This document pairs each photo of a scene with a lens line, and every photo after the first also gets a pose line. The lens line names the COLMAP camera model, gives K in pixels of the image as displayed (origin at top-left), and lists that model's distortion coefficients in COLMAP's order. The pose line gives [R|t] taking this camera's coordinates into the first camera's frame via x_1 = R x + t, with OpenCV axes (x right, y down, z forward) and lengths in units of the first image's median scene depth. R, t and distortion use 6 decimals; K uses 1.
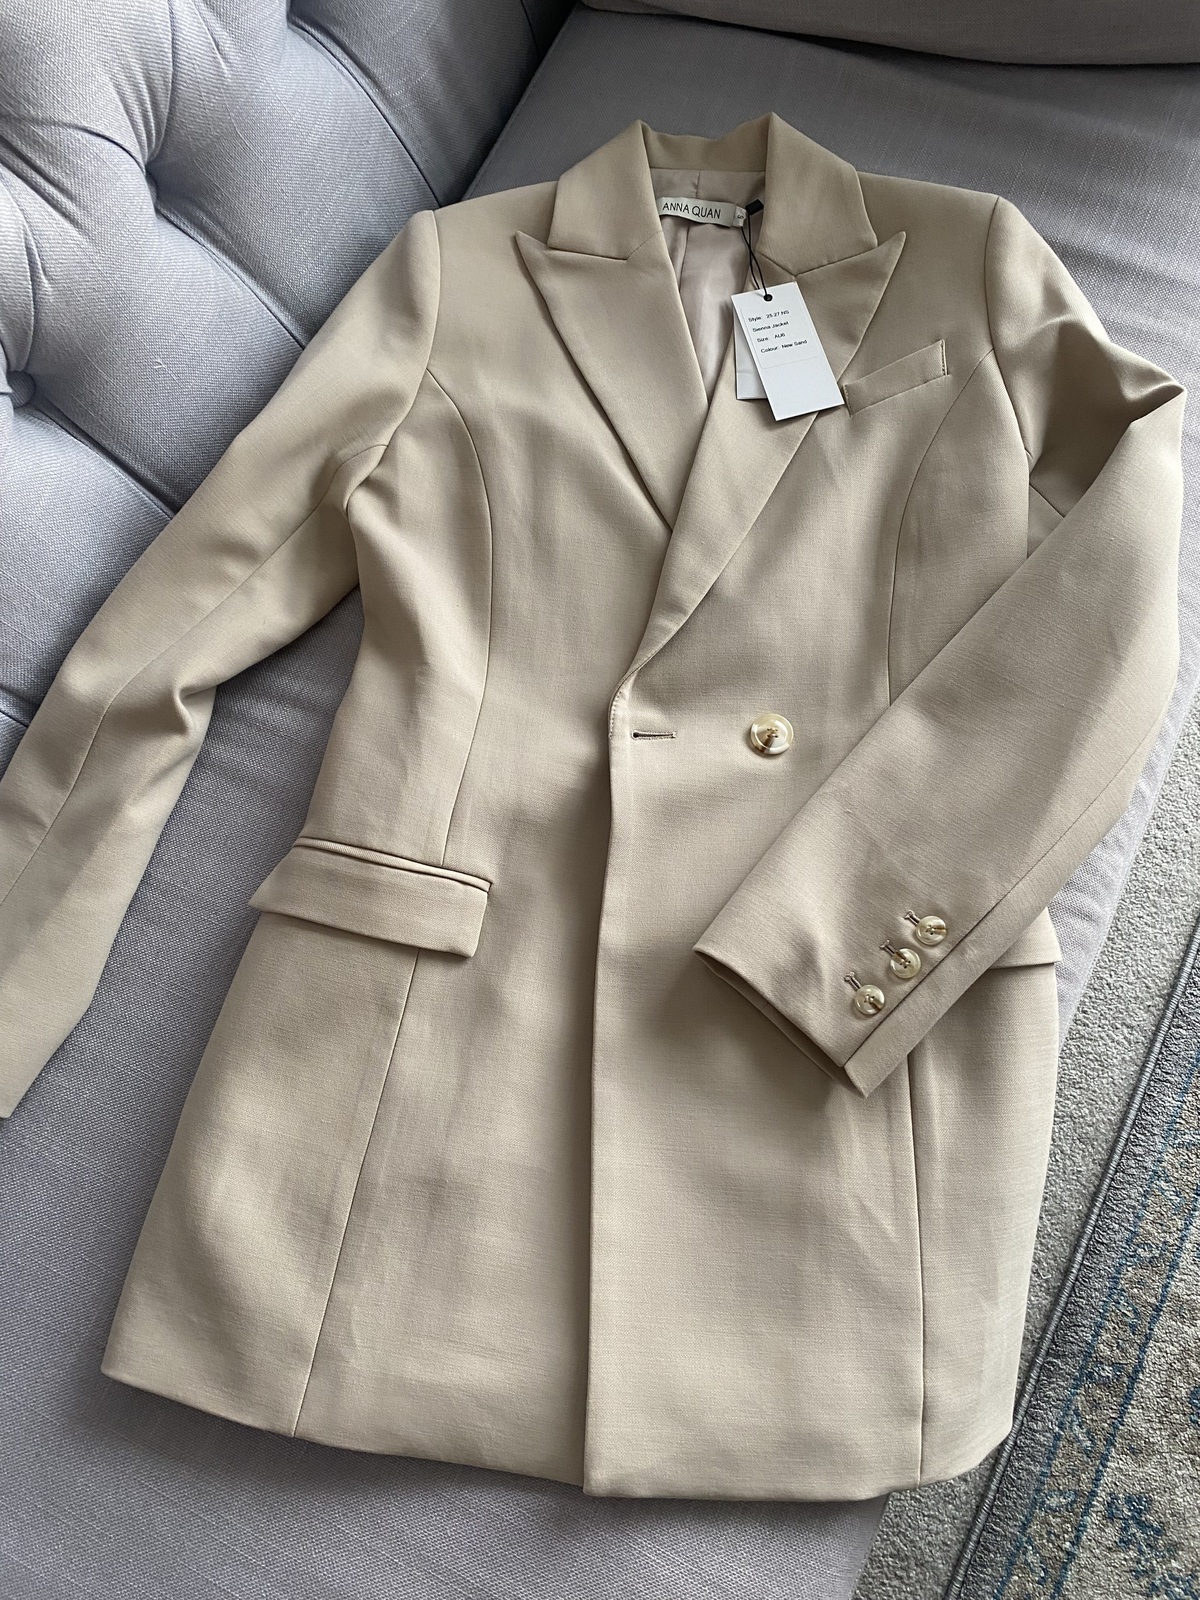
lens RADIAL K [[1203.0, 0, 598.5], [0, 1203.0, 803.9], [0, 0, 1]] dist [0.031447, 0.002157]
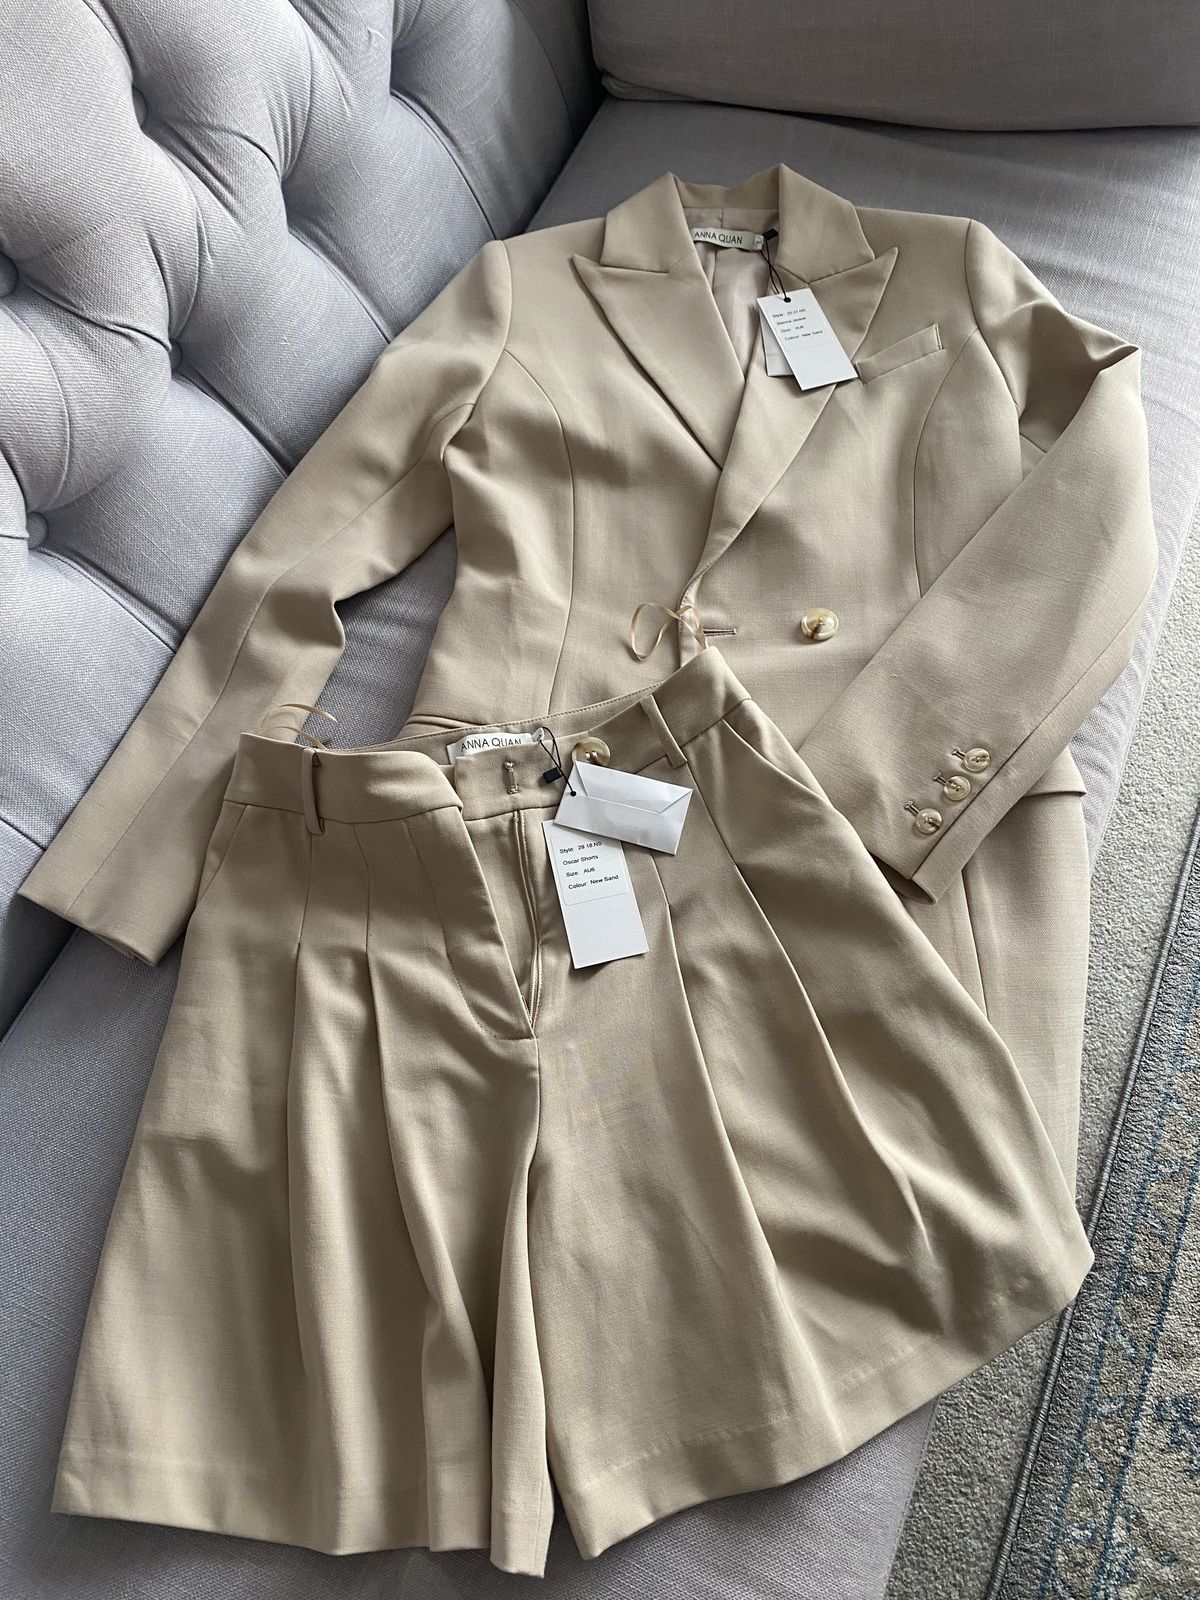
lens RADIAL K [[1203.0, 0, 604.3], [0, 1203.0, 795.9], [0, 0, 1]] dist [0.031447, 0.002157]
pose [[0.998493, -0.024567, 0.049082, -0.115140], [0.031522, 0.988727, -0.146375, 0.243948], [-0.044933, 0.147701, 0.988011, -0.106558]]
